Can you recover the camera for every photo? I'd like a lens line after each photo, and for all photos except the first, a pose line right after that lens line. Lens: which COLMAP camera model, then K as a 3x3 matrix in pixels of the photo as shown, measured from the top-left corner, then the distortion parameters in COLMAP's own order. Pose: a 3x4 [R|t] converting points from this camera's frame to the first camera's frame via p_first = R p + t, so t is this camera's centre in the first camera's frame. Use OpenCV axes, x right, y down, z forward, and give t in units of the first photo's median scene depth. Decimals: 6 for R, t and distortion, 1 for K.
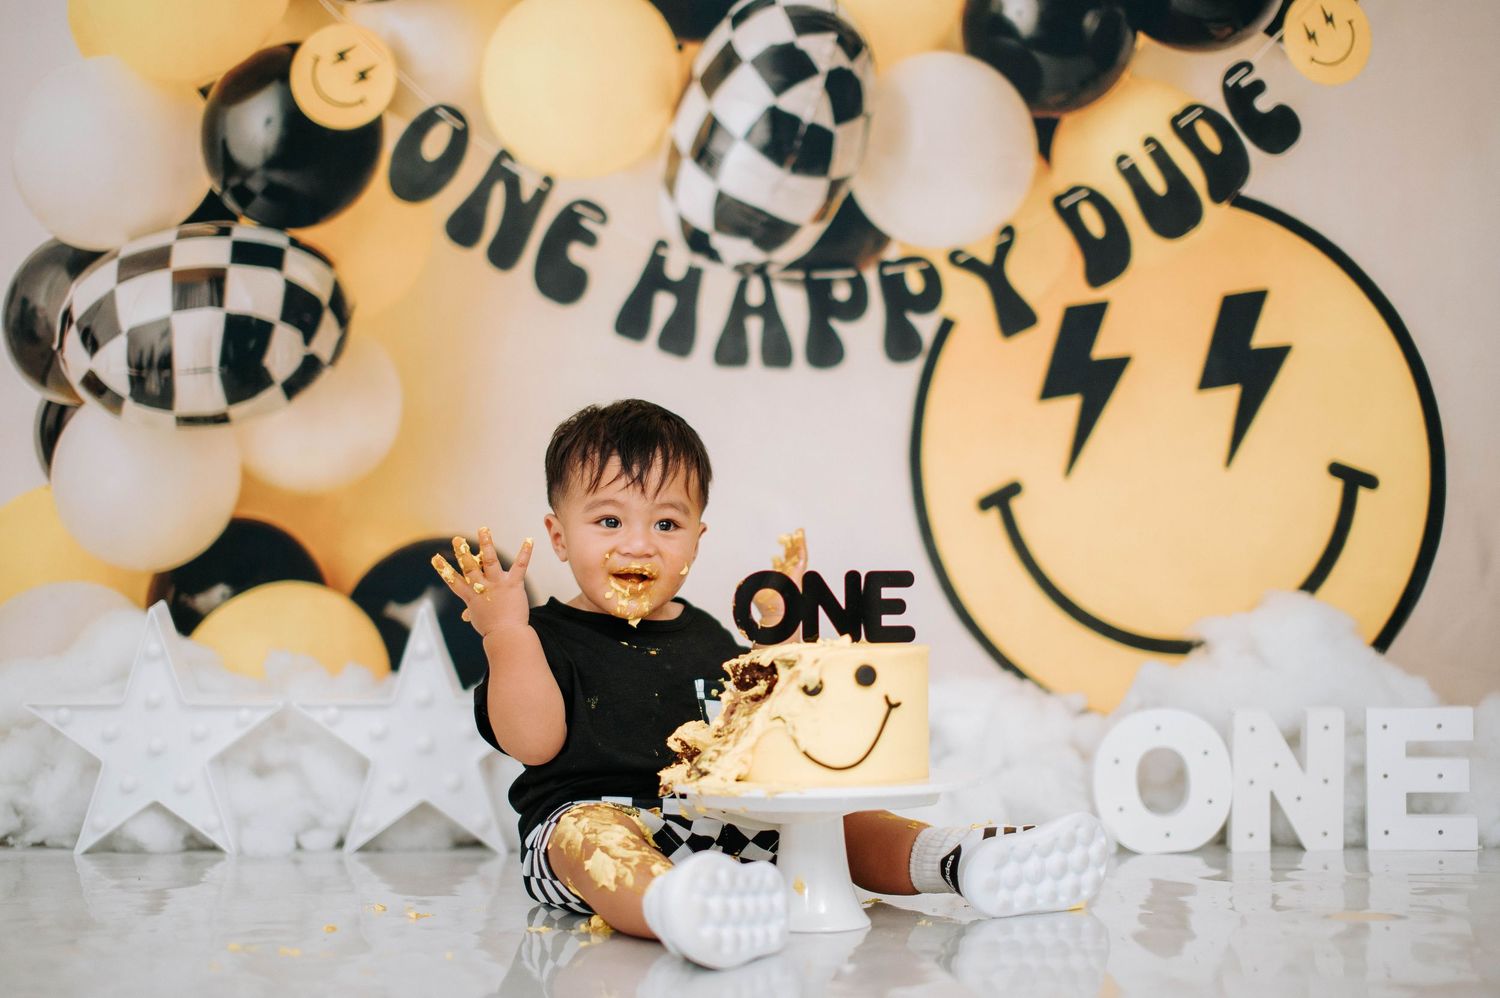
lens RADIAL K [[2064.5, 0, 767.5], [0, 2064.5, 497.9], [0, 0, 1]] dist [-0.149697, 0.312626]
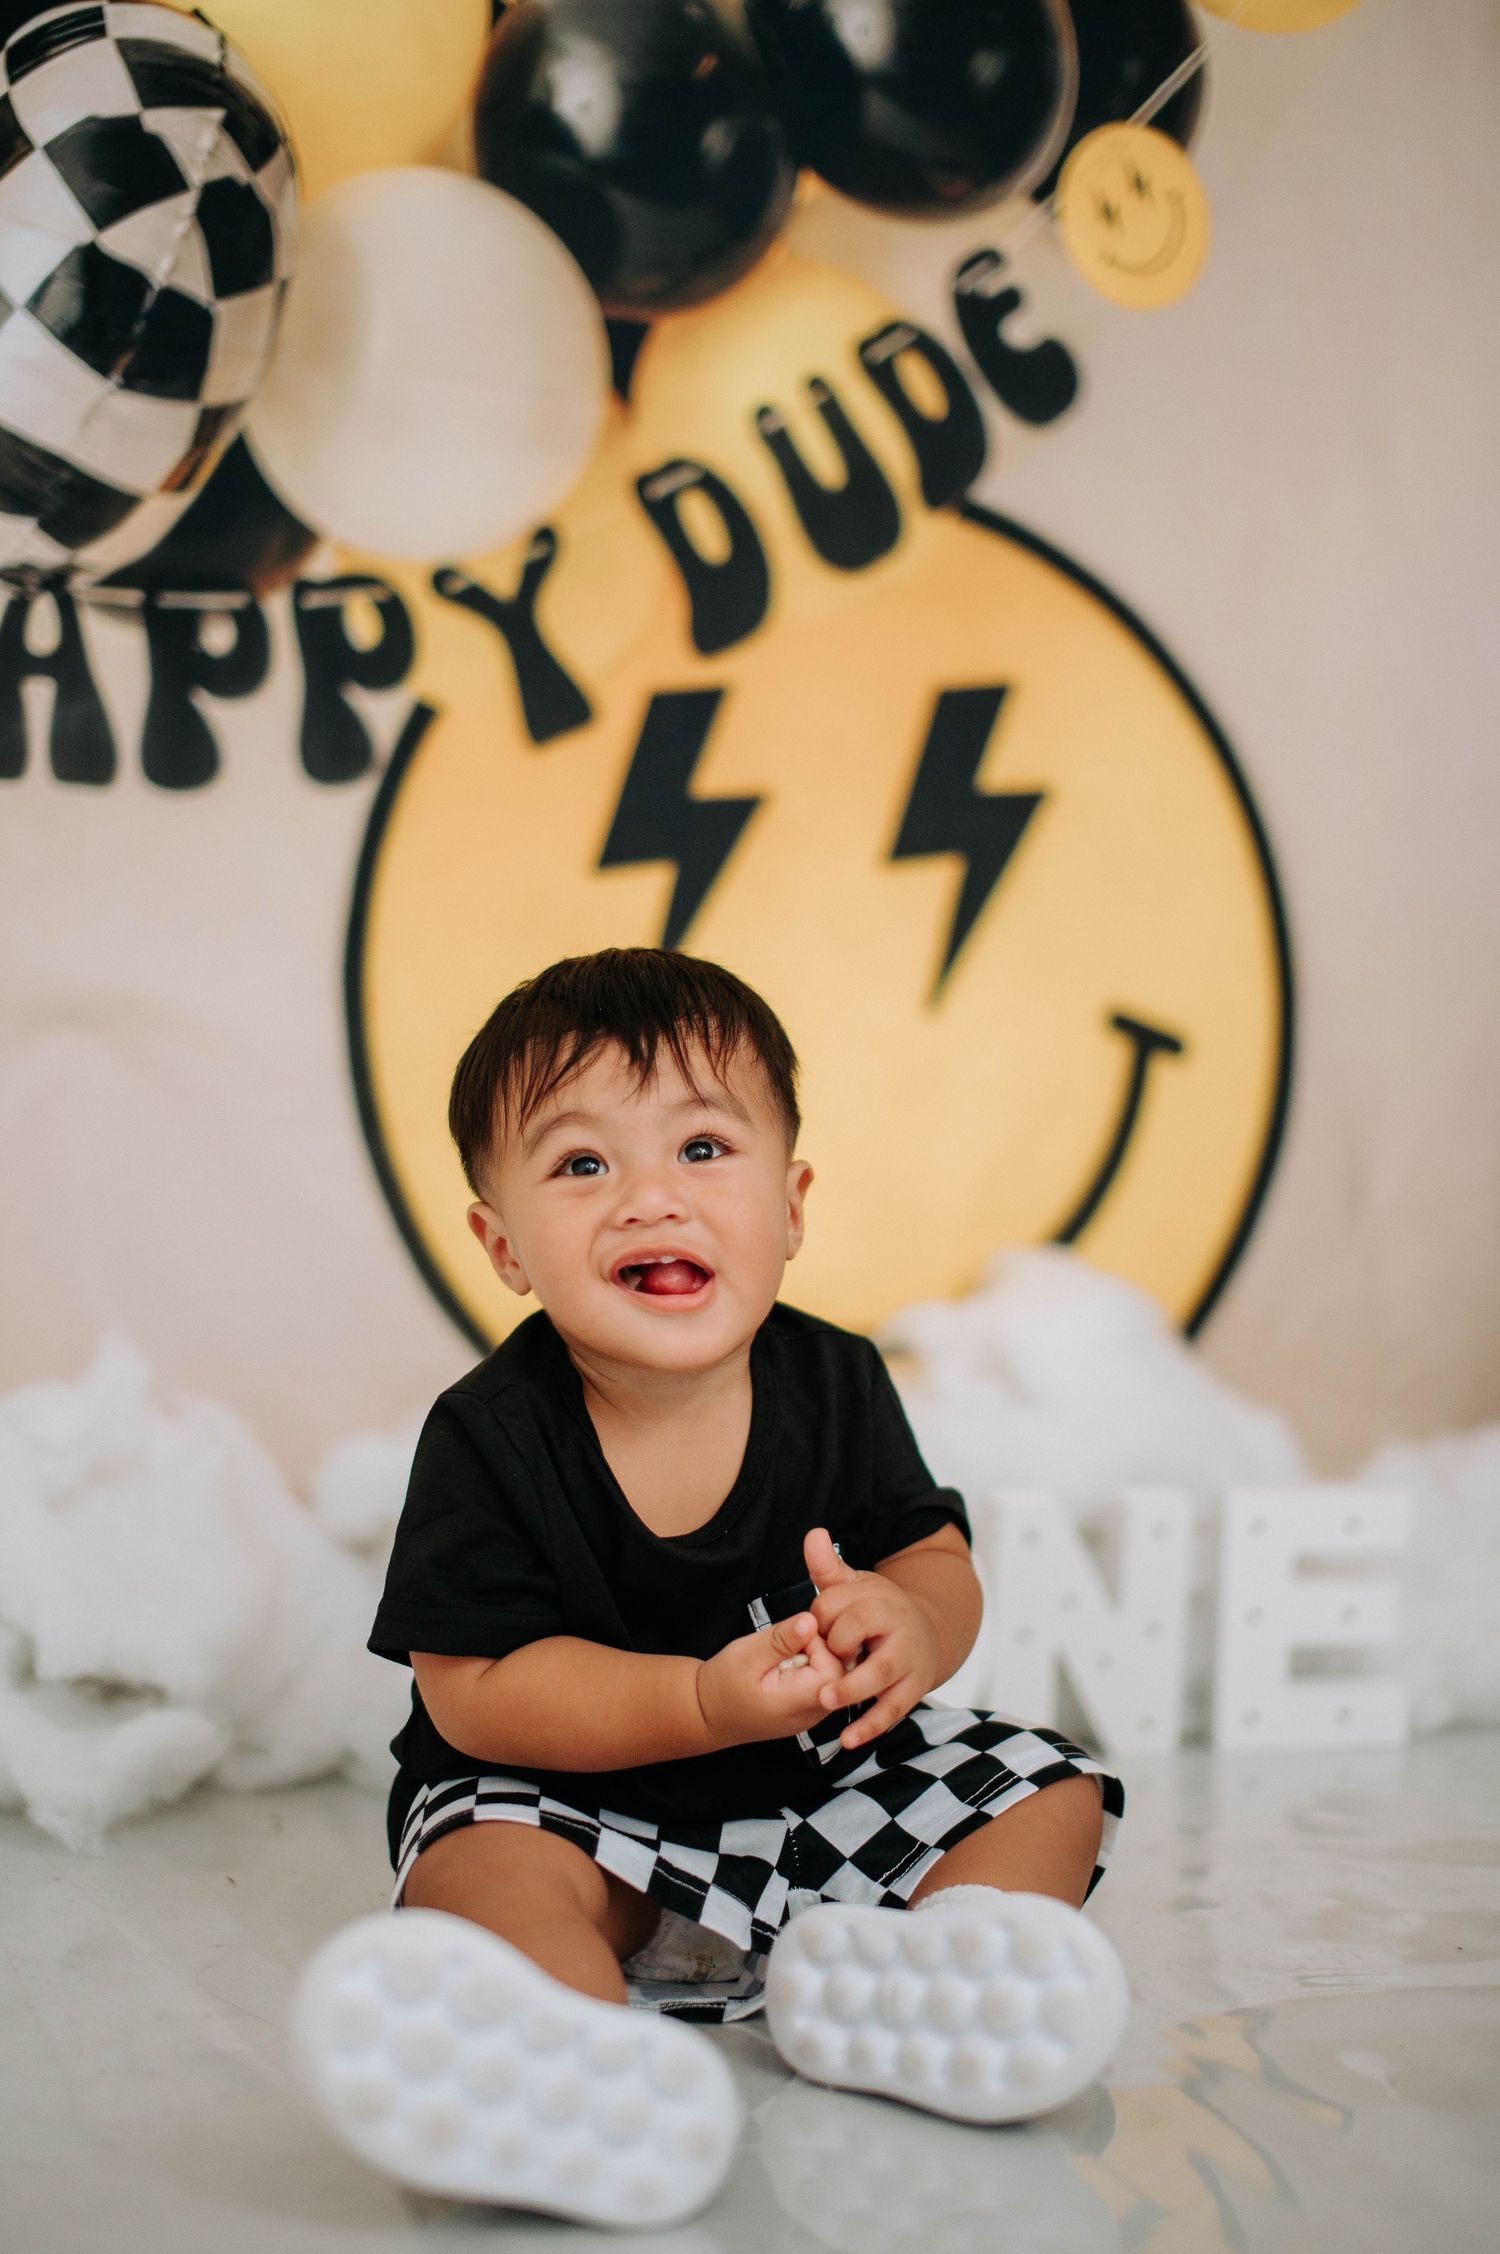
lens RADIAL K [[3133.7, 0, 750.0], [0, 3133.7, 1127.0], [0, 0, 1]] dist [-0.158604, 0.367799]
pose [[0.949472, 0.018382, 0.313314, -0.075070], [-0.040571, 0.997096, 0.064448, -0.035678], [-0.311220, -0.073903, 0.947460, 0.240530]]
